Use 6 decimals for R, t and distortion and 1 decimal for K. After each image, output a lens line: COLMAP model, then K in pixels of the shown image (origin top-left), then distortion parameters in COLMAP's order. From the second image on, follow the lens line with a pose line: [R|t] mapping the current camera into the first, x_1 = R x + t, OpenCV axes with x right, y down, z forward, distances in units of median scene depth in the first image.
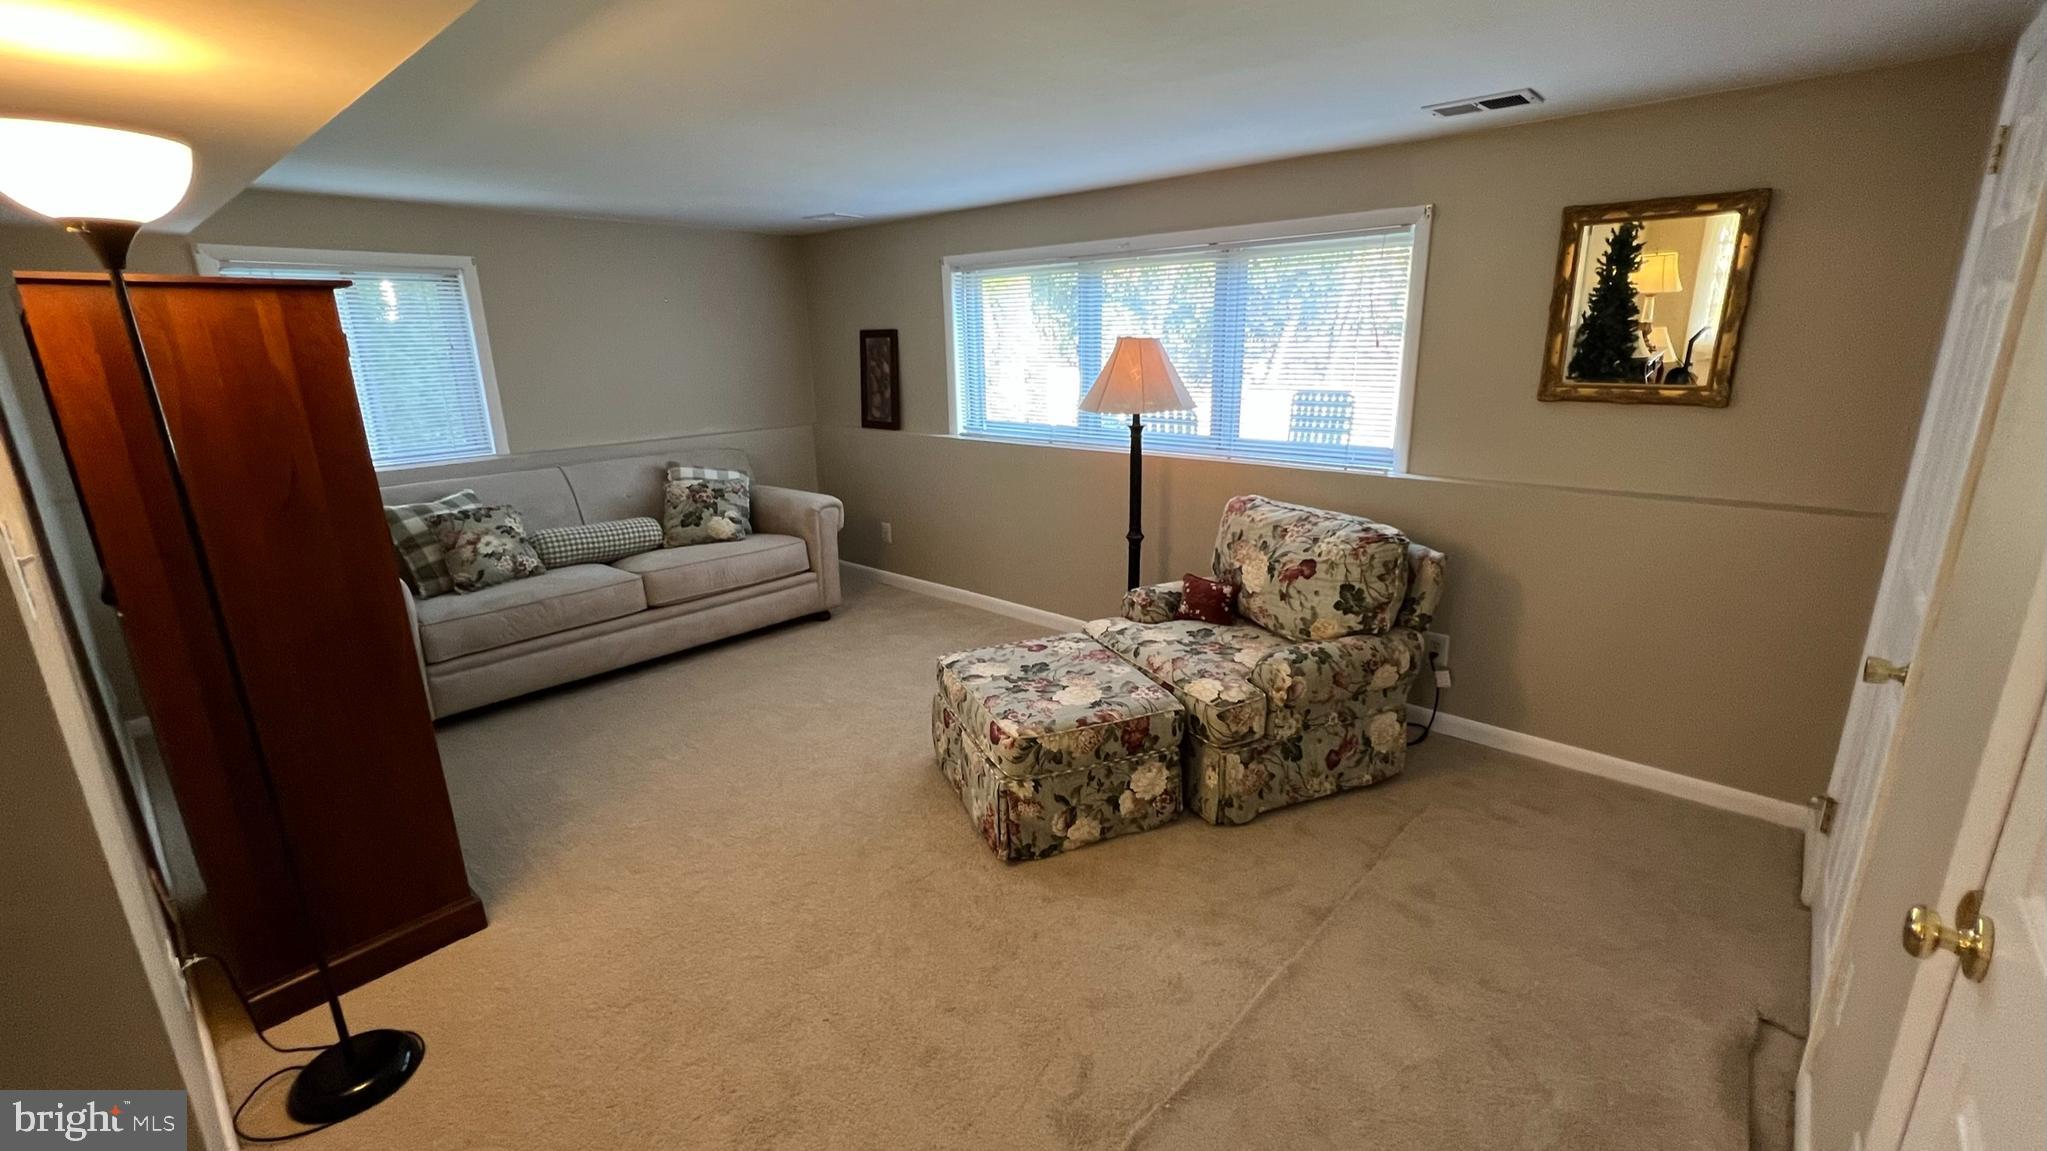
lens RADIAL K [[856.6, 0, 1023.1], [0, 856.6, 575.0], [0, 0, 1]] dist [-0.001112, -0.000007]
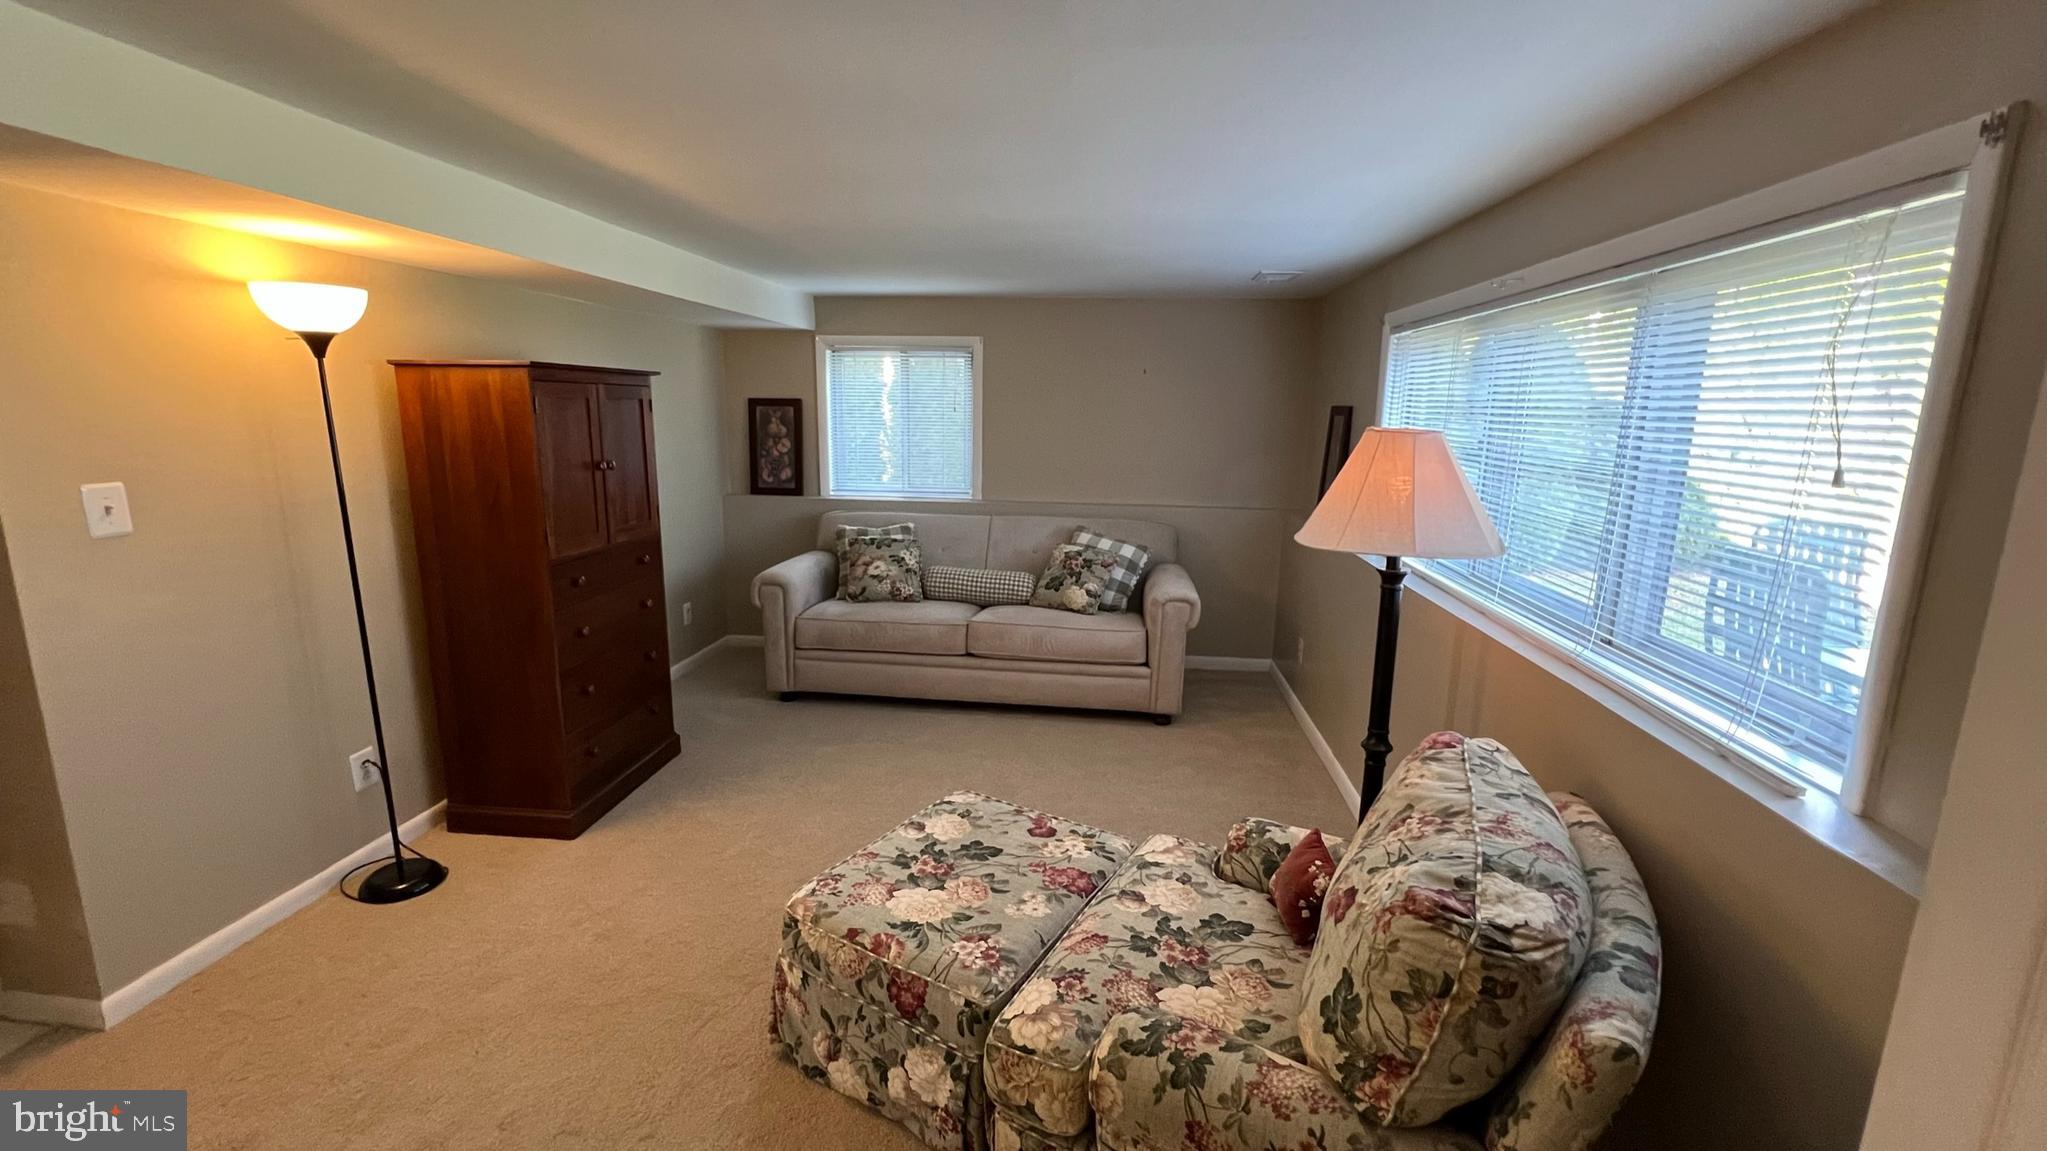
lens RADIAL K [[856.6, 0, 1020.5], [0, 856.6, 570.3], [0, 0, 1]] dist [-0.001112, -0.000007]
pose [[0.578473, 0.182874, -0.794938, 0.560712], [-0.244810, 0.968542, 0.044664, -0.164912], [0.778098, 0.168771, 0.605045, 0.503720]]
